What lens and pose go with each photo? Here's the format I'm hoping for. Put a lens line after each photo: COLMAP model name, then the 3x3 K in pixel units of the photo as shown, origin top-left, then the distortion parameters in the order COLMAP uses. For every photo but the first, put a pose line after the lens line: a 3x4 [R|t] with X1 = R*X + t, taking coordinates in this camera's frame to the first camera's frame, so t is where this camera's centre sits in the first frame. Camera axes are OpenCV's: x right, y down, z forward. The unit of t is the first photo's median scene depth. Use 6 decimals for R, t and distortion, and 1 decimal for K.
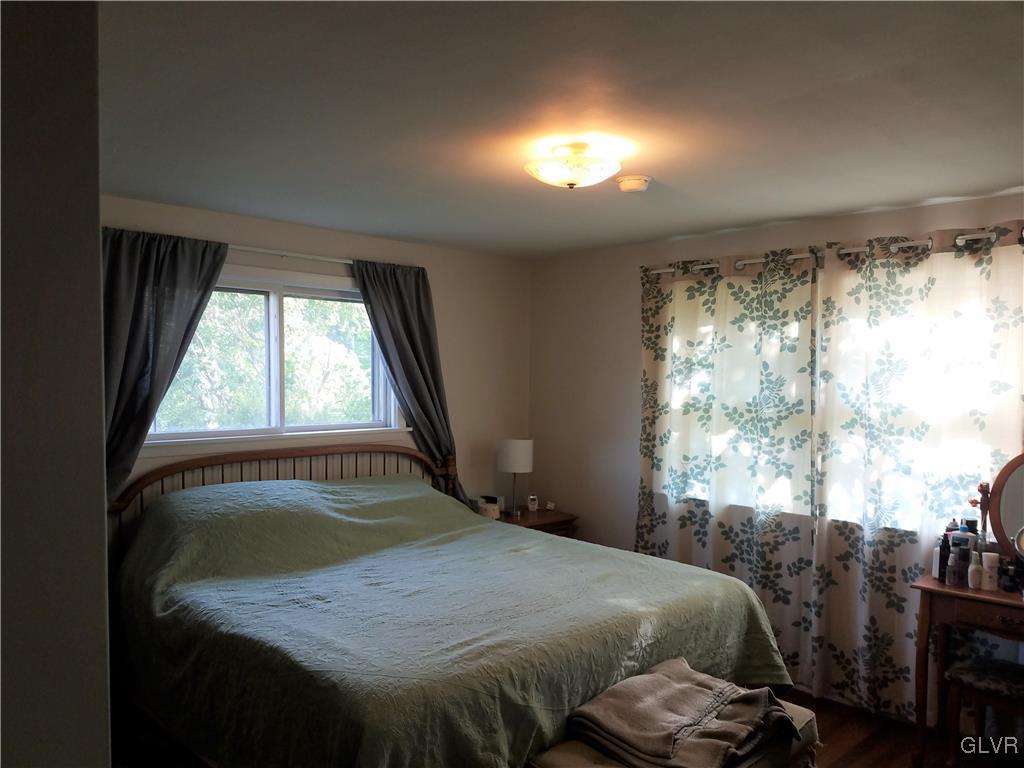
lens RADIAL K [[784.3, 0, 512.0], [0, 784.3, 384.0], [0, 0, 1]] dist [-0.006192, -0.003900]
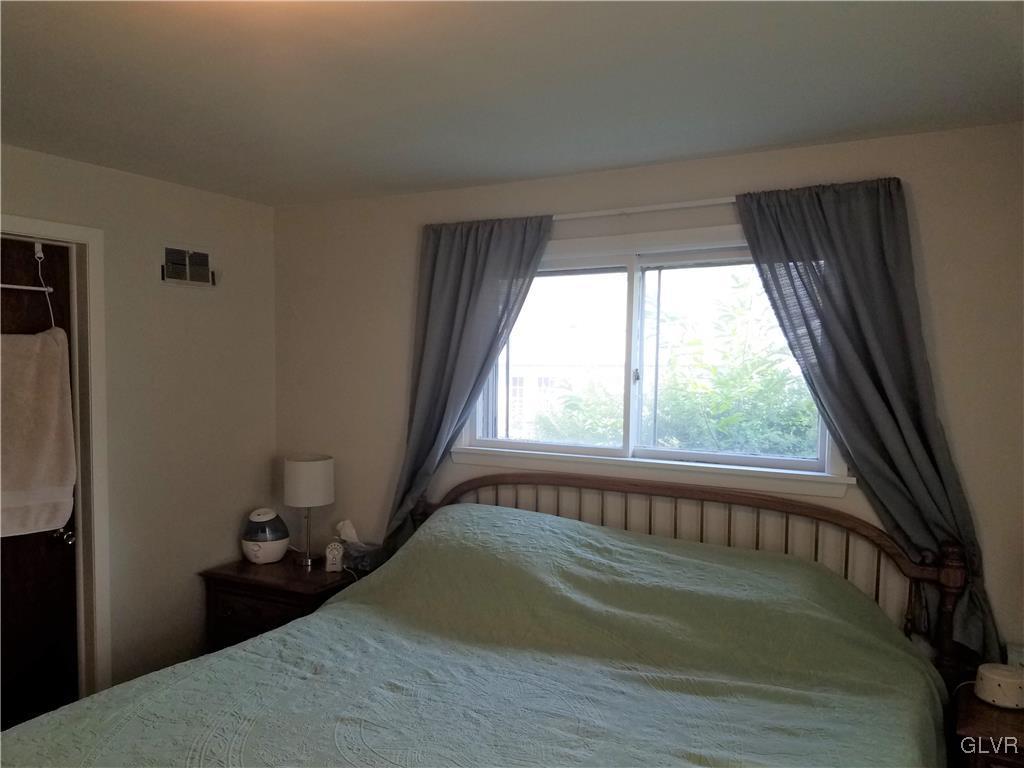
lens RADIAL K [[762.3, 0, 512.0], [0, 762.3, 384.0], [0, 0, 1]] dist [0.057720, -0.000726]
pose [[0.277436, -0.005598, -0.960728, 0.382841], [-0.034166, 0.999293, -0.015689, 0.009266], [0.960137, 0.037177, 0.277048, 0.744306]]
